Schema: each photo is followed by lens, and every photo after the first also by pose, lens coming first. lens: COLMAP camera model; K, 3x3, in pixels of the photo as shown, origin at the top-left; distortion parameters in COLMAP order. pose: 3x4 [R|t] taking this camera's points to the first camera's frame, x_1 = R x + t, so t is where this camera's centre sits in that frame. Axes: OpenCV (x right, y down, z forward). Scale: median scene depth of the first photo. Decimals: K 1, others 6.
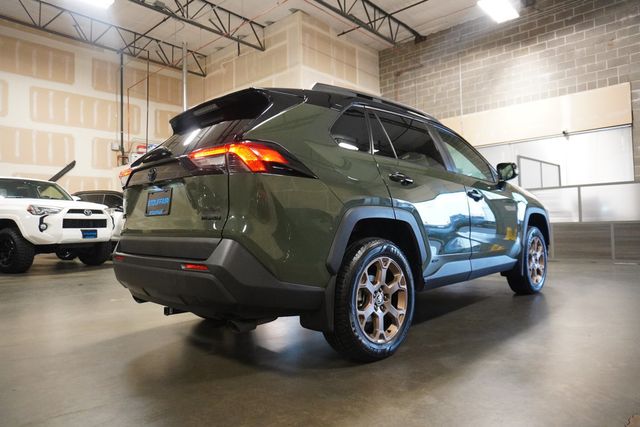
lens RADIAL K [[428.8, 0, 318.6], [0, 428.8, 211.9], [0, 0, 1]] dist [-0.001308, 0.003434]
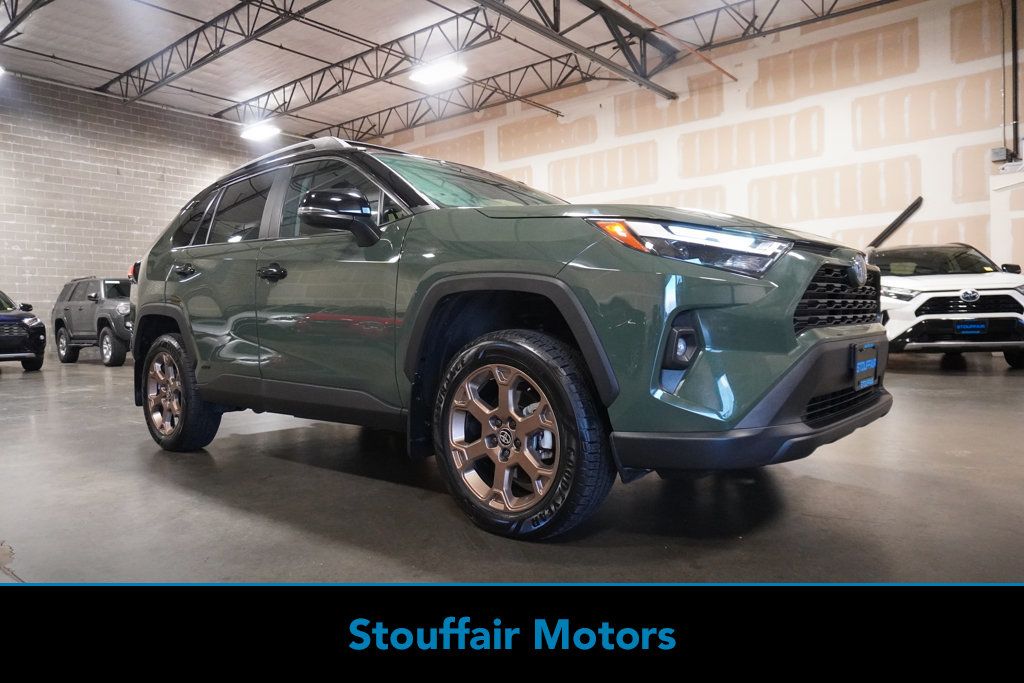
lens RADIAL K [[686.1, 0, 511.9], [0, 686.1, 338.1], [0, 0, 1]] dist [-0.001308, 0.003434]
pose [[0.061354, 0.039181, -0.997347, 0.379760], [0.041348, 0.998272, 0.041761, 0.016682], [0.997259, -0.043801, 0.059628, 0.356187]]
